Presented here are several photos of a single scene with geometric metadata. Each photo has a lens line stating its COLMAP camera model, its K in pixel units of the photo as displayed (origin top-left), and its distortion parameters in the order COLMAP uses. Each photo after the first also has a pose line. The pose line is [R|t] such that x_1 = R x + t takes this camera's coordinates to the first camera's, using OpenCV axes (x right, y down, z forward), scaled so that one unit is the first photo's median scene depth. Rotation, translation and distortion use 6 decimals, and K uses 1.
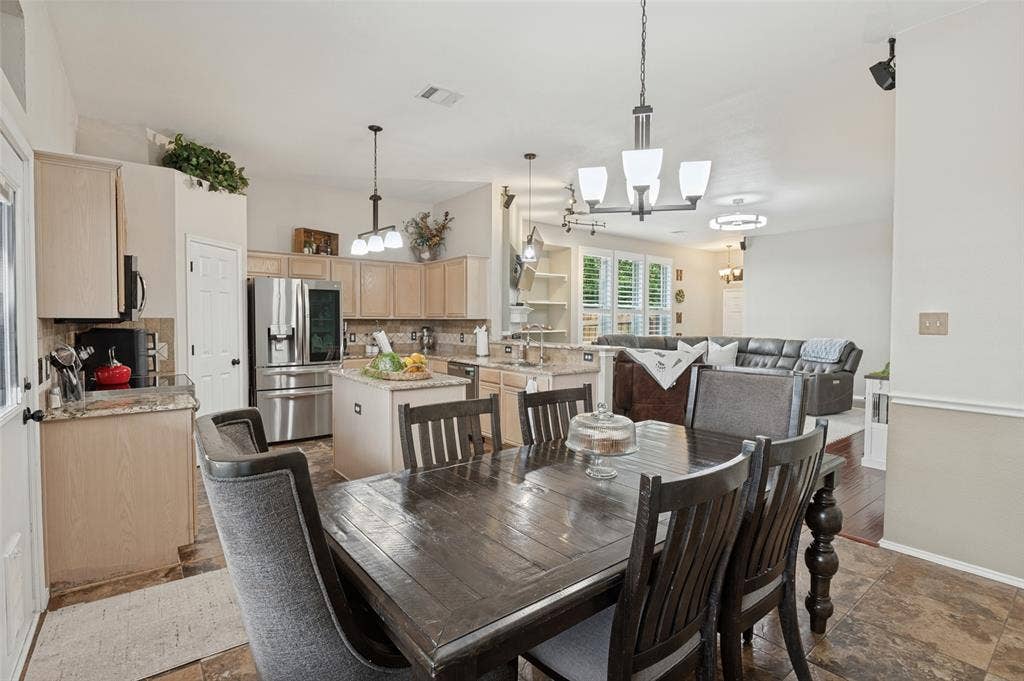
lens RADIAL K [[484.4, 0, 507.5], [0, 484.4, 336.1], [0, 0, 1]] dist [-0.013510, 0.000970]
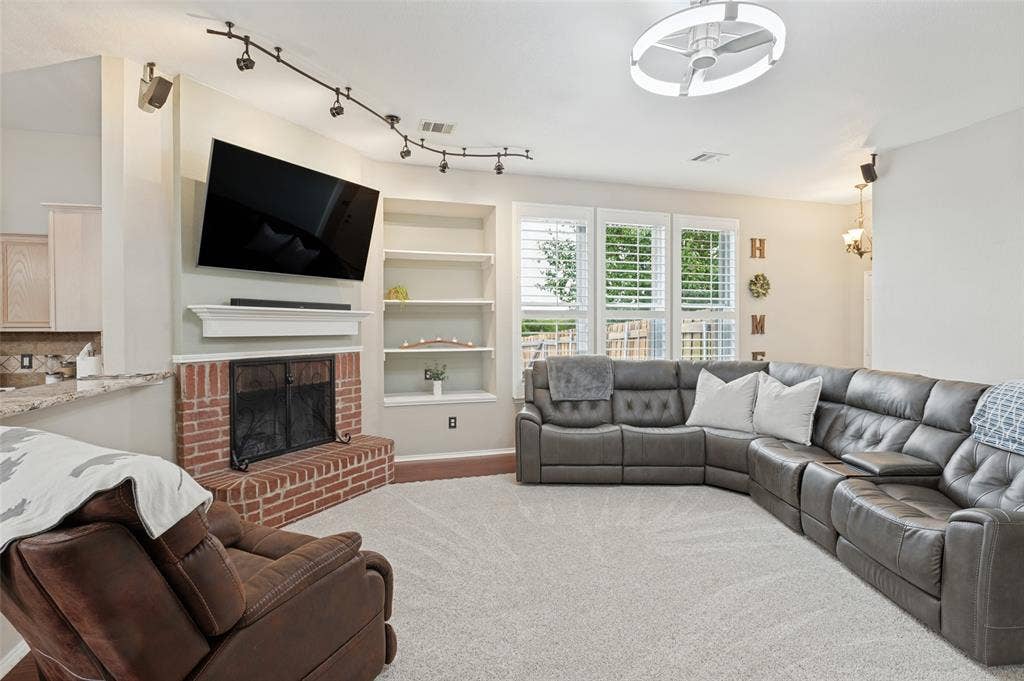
lens RADIAL K [[484.4, 0, 506.1], [0, 484.4, 336.8], [0, 0, 1]] dist [-0.013510, 0.000970]
pose [[0.932407, -0.001932, -0.361406, 0.513402], [-0.005057, 0.999818, -0.018390, -0.021510], [0.361376, 0.018974, 0.932227, 0.678038]]
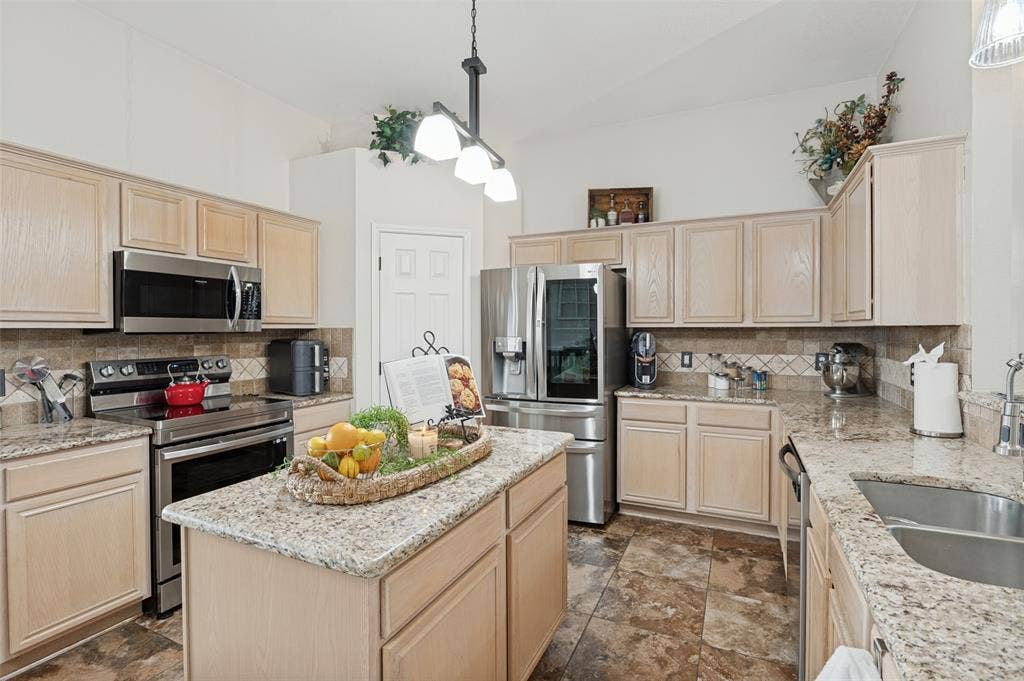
lens RADIAL K [[484.4, 0, 508.0], [0, 484.4, 335.3], [0, 0, 1]] dist [-0.013510, 0.000970]
pose [[0.451439, 0.005842, -0.892283, 0.108323], [-0.026136, 0.999636, -0.006678, -0.017414], [0.891919, 0.026335, 0.451427, 0.572305]]
